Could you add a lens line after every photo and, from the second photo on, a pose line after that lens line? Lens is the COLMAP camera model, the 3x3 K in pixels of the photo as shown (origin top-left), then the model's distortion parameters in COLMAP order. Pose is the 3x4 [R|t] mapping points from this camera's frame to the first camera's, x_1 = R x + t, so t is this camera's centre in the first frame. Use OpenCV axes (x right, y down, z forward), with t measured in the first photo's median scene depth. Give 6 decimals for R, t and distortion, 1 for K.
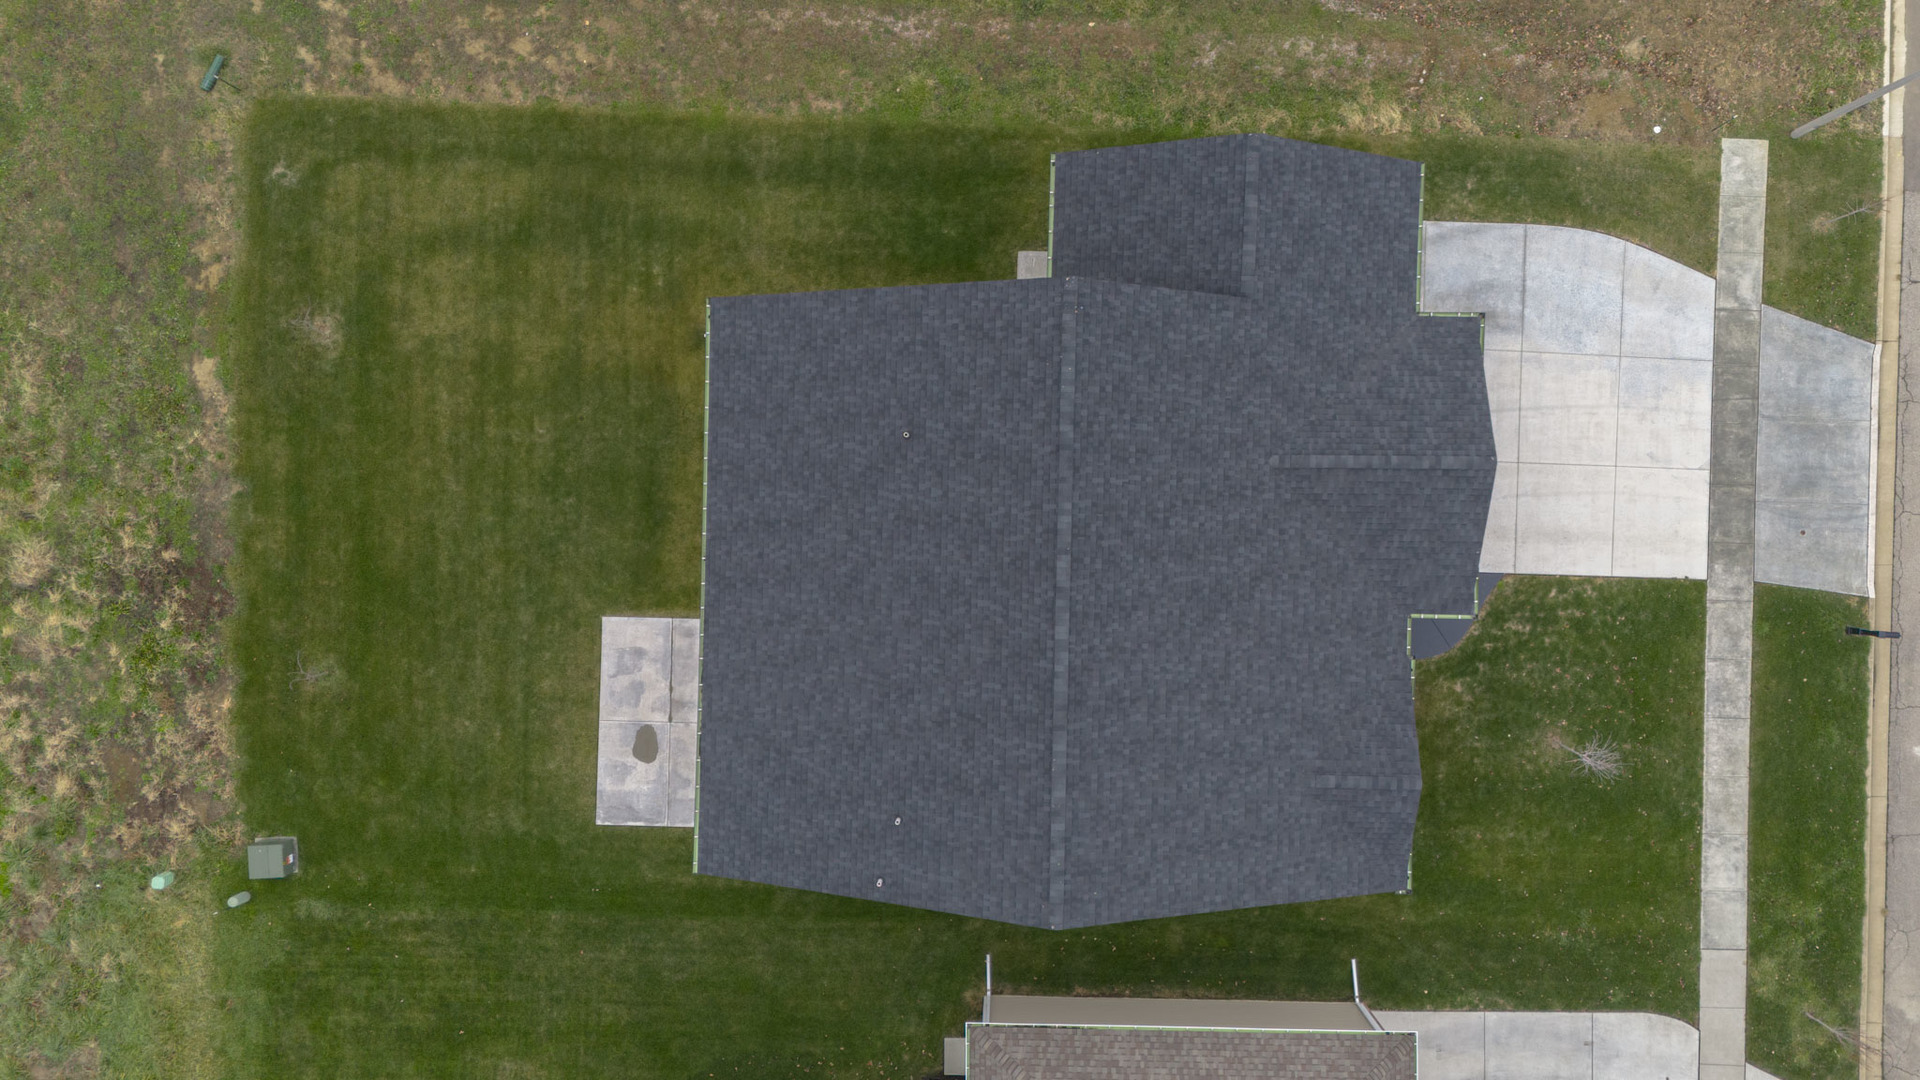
lens RADIAL K [[1443.3, 0, 1001.6], [0, 1443.3, 529.8], [0, 0, 1]] dist [0.059058, -0.036319]
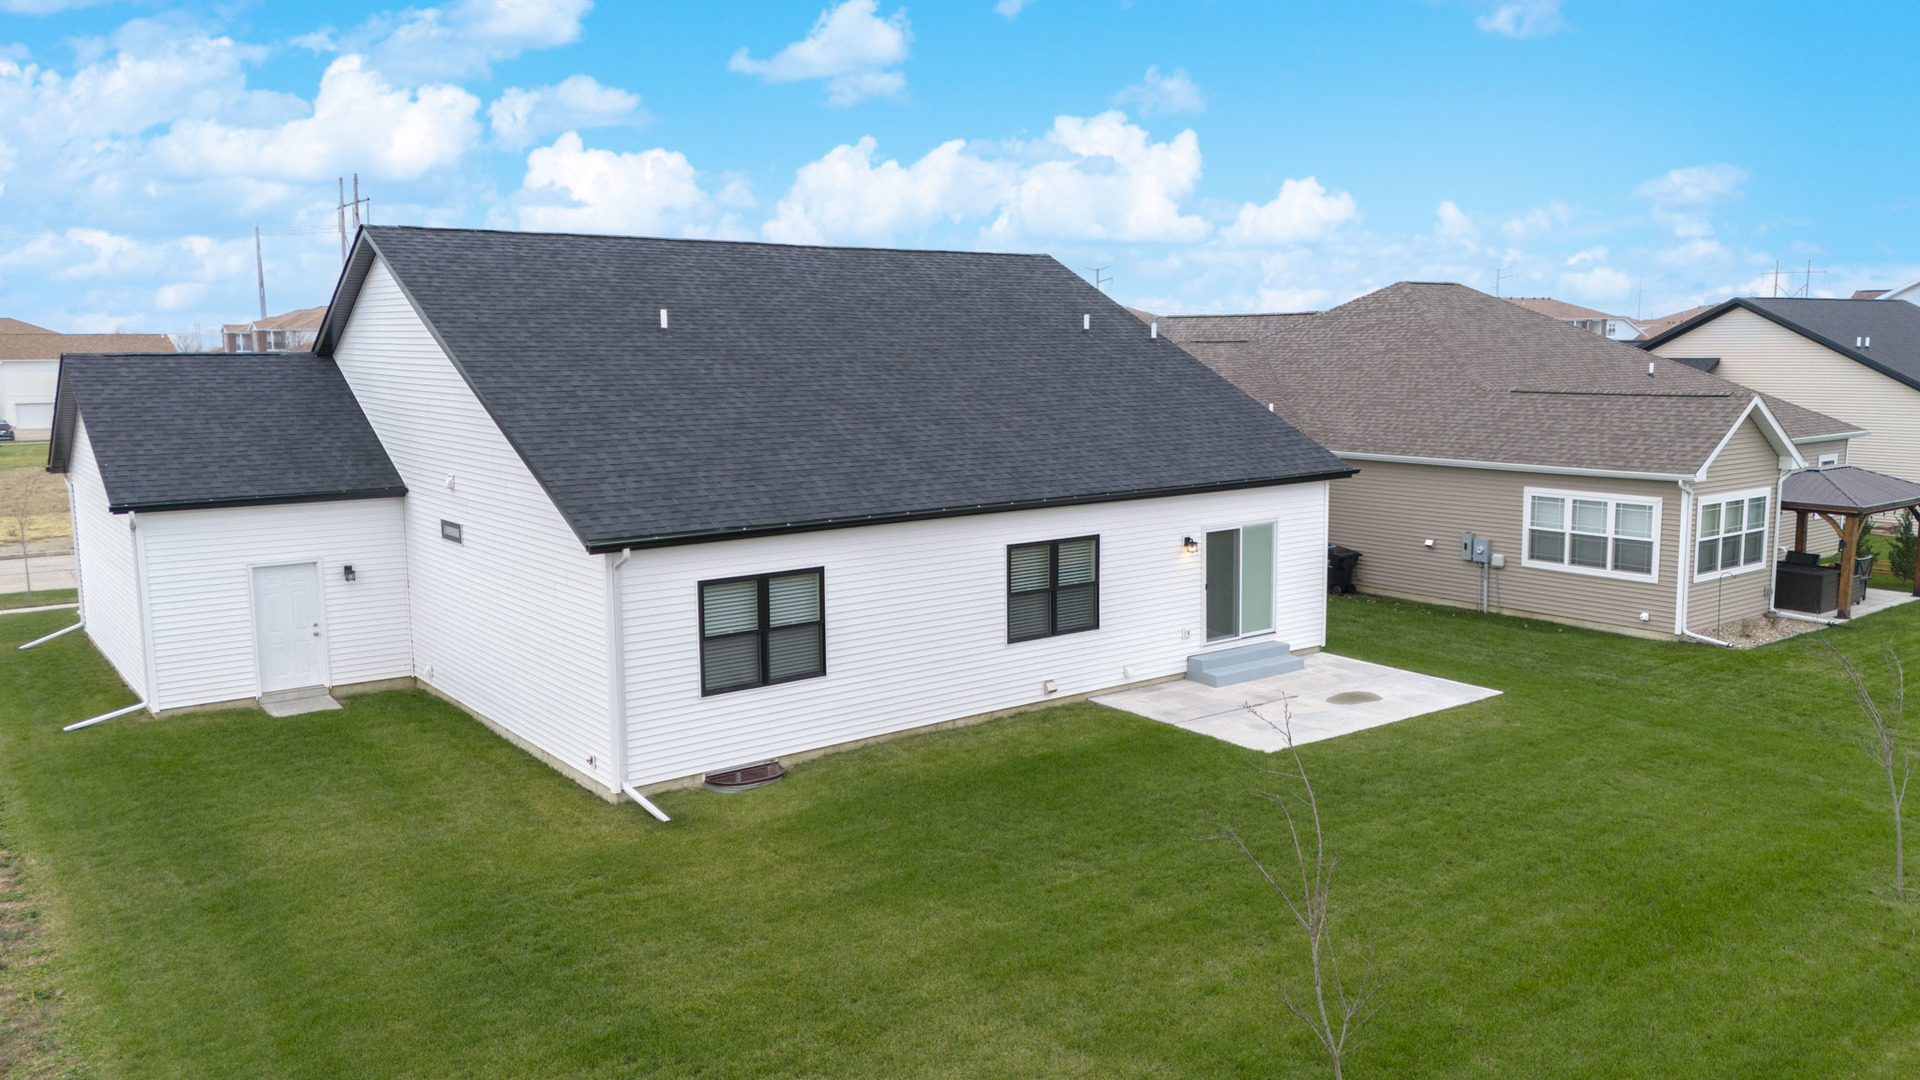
lens RADIAL K [[1485.6, 0, 997.4], [0, 1485.6, 542.6], [0, 0, 1]] dist [0.064780, -0.041268]
pose [[-0.631223, -0.066789, 0.772720, -0.608635], [0.775009, -0.093233, 0.625035, -0.327876], [0.030298, 0.993402, 0.110613, 0.858943]]
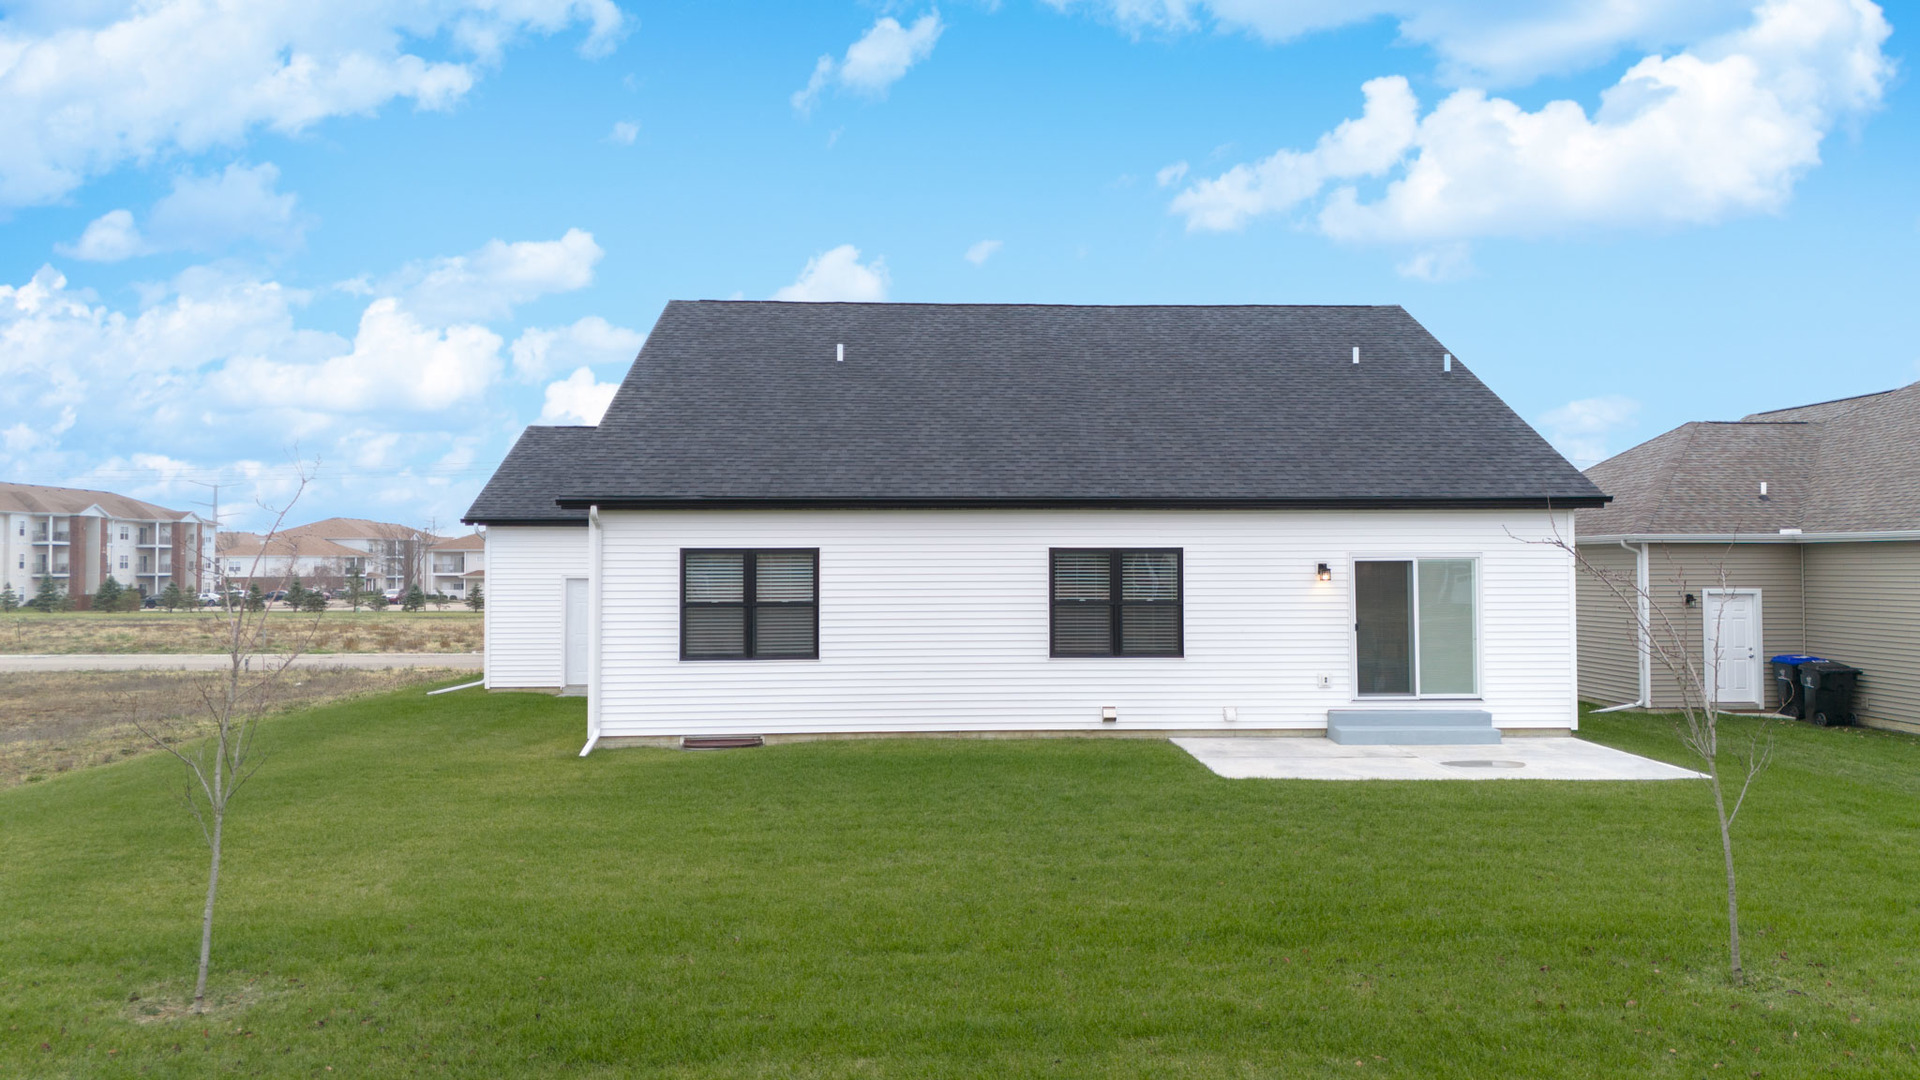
lens RADIAL K [[1450.1, 0, 956.7], [0, 1450.1, 566.1], [0, 0, 1]] dist [0.107624, -0.146688]
pose [[-0.056999, 0.037089, 0.997685, -0.679632], [0.998367, -0.001803, 0.057105, -0.040607], [0.003917, 0.999310, -0.036926, 0.945339]]
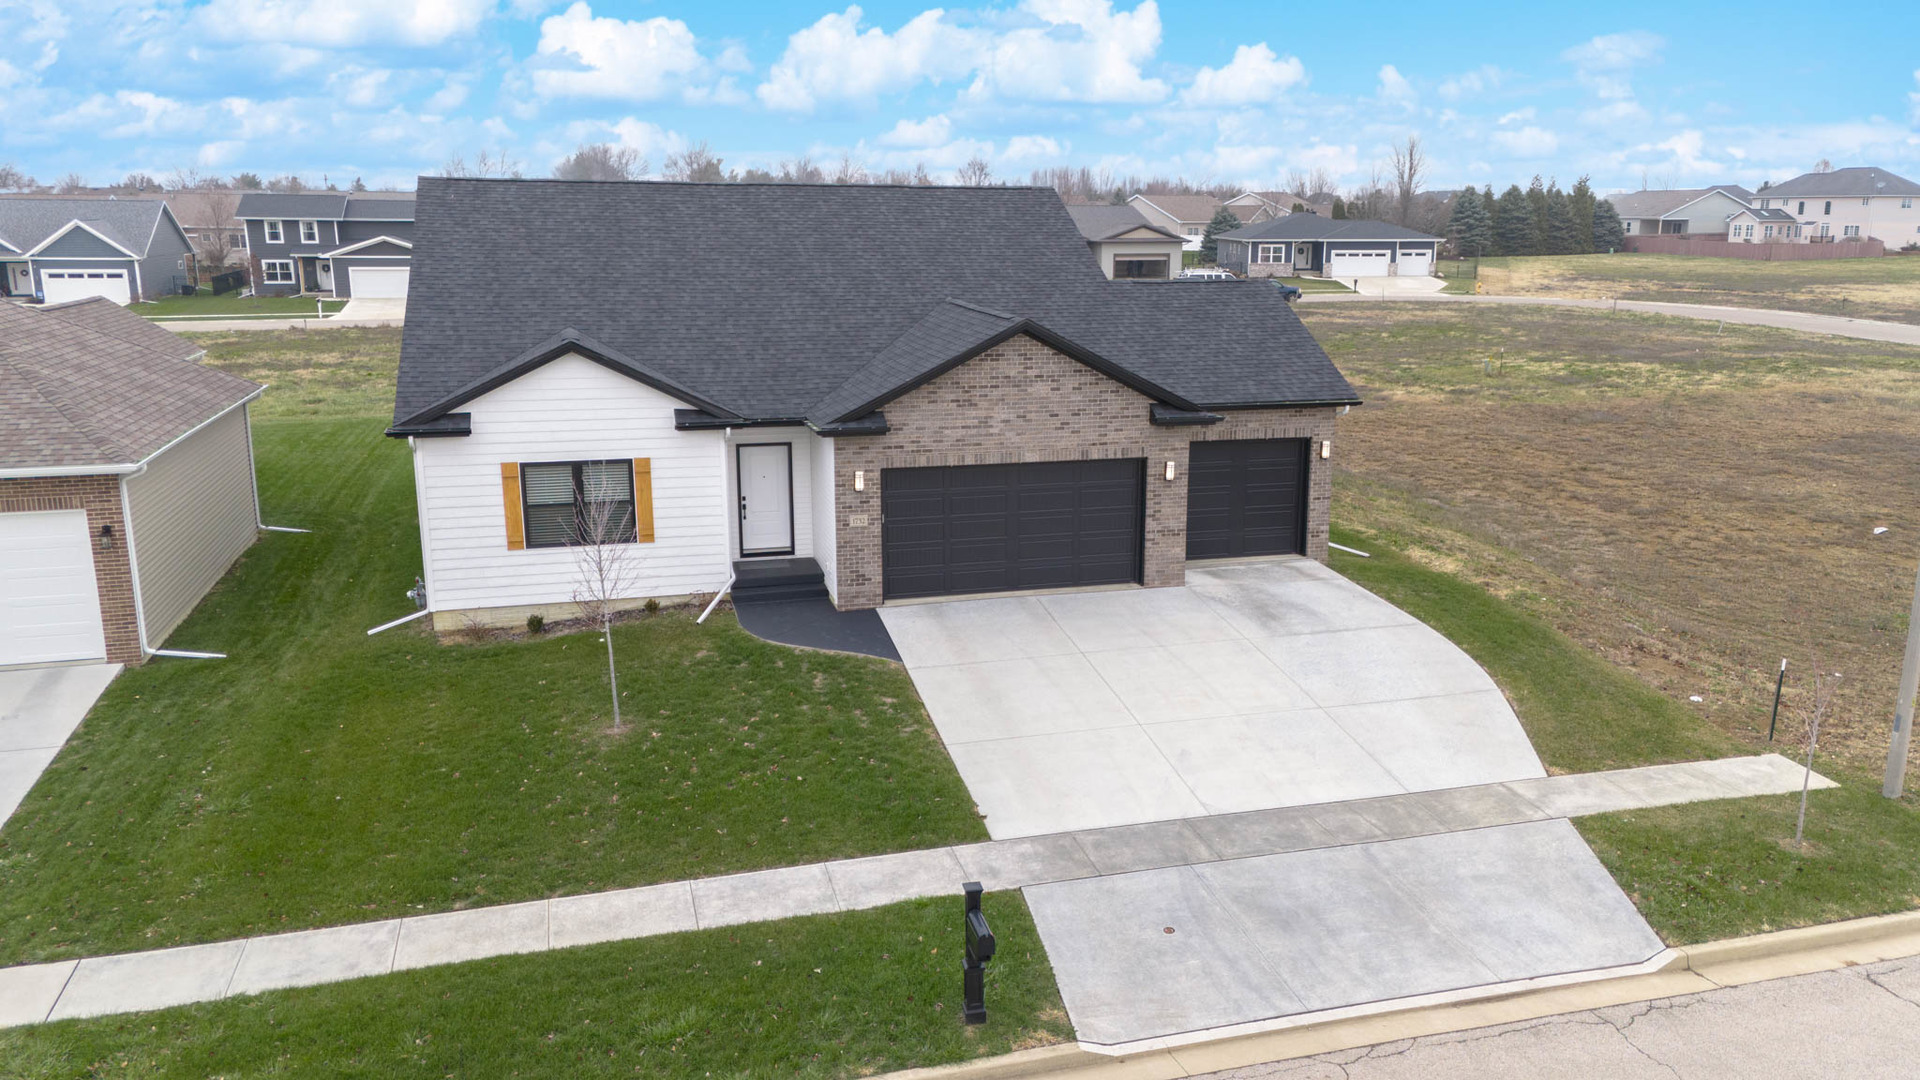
lens RADIAL K [[1427.4, 0, 999.3], [0, 1427.4, 535.4], [0, 0, 1]] dist [0.096822, -0.094222]
pose [[0.299994, 0.233245, -0.924987, 0.888879], [-0.953839, 0.059181, -0.294428, 0.162359], [-0.013933, 0.970615, 0.240232, 0.798327]]
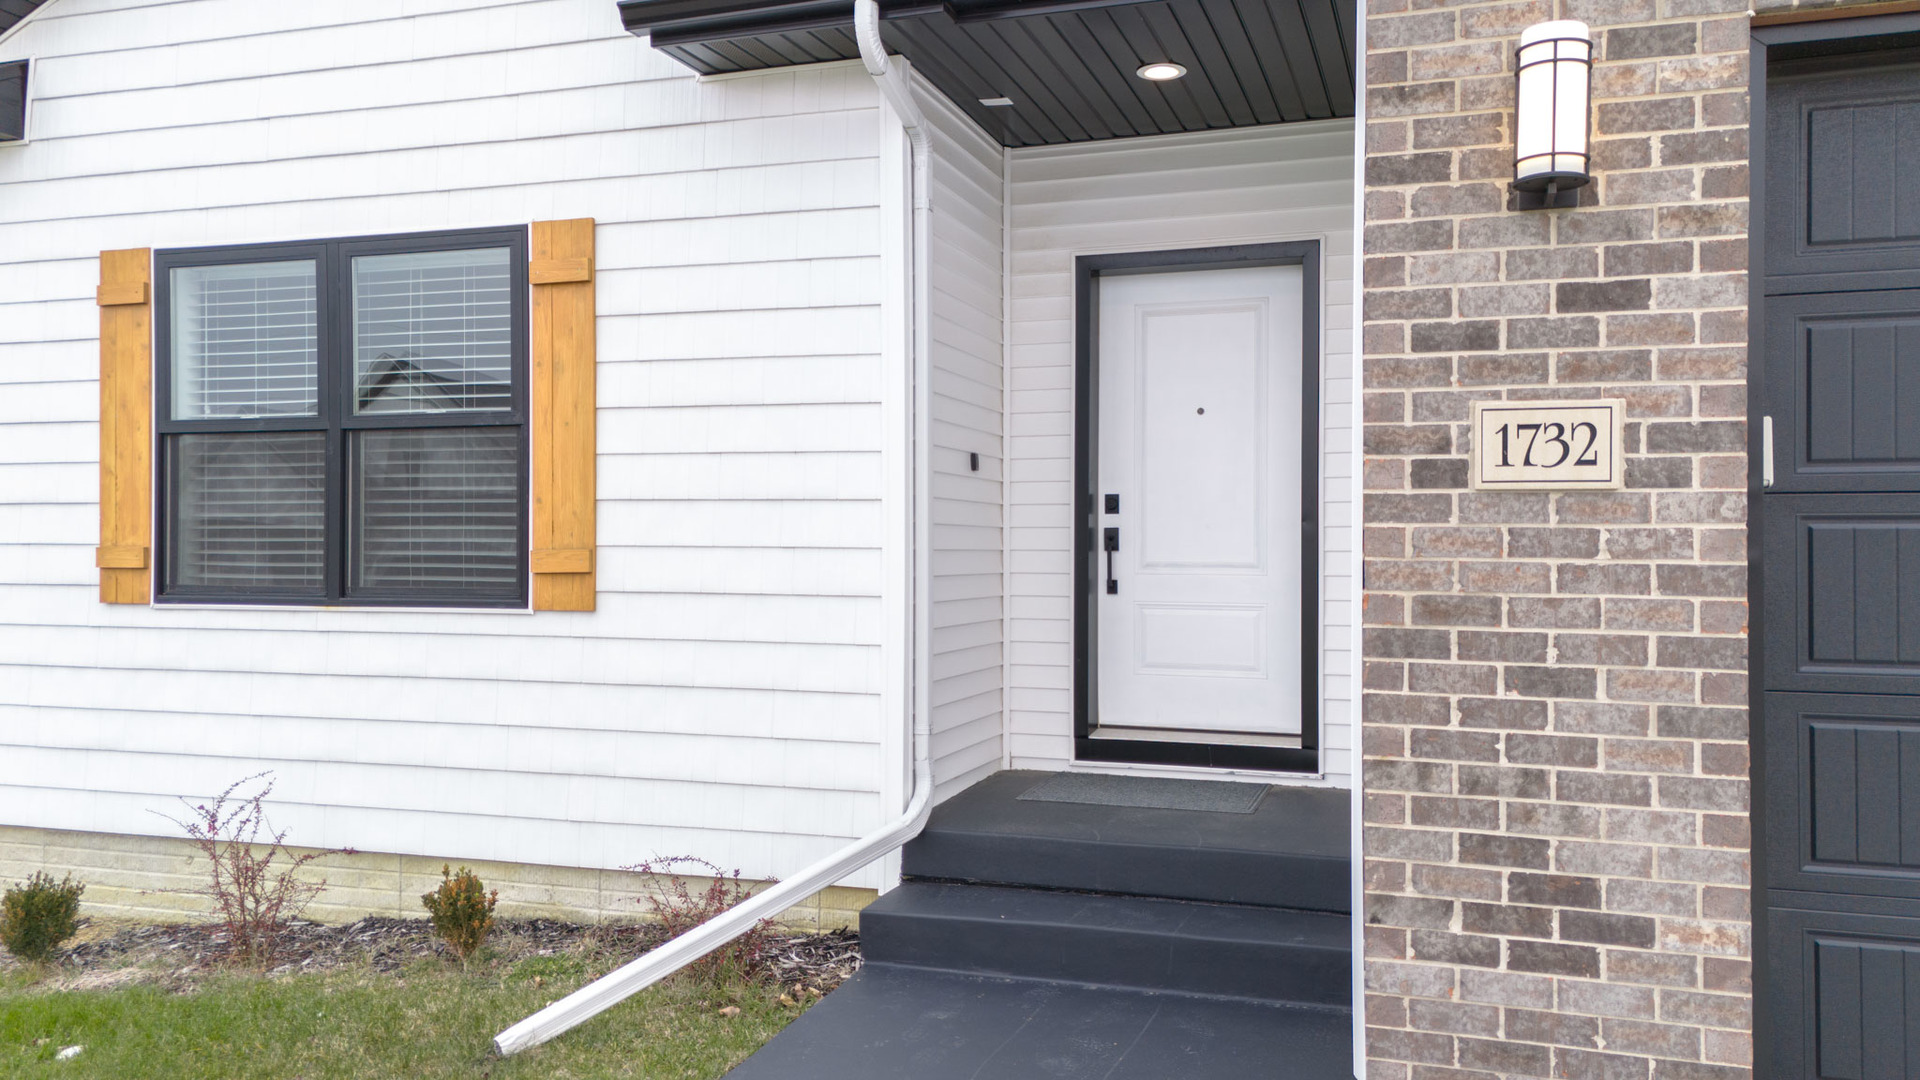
lens RADIAL K [[1443.3, 0, 1001.6], [0, 1443.3, 529.8], [0, 0, 1]] dist [0.059058, -0.036319]
pose [[-0.280966, 0.018680, -0.959536, 0.370515], [-0.959705, -0.000399, 0.281008, 0.041202], [0.004867, 0.999825, 0.018040, 0.948392]]
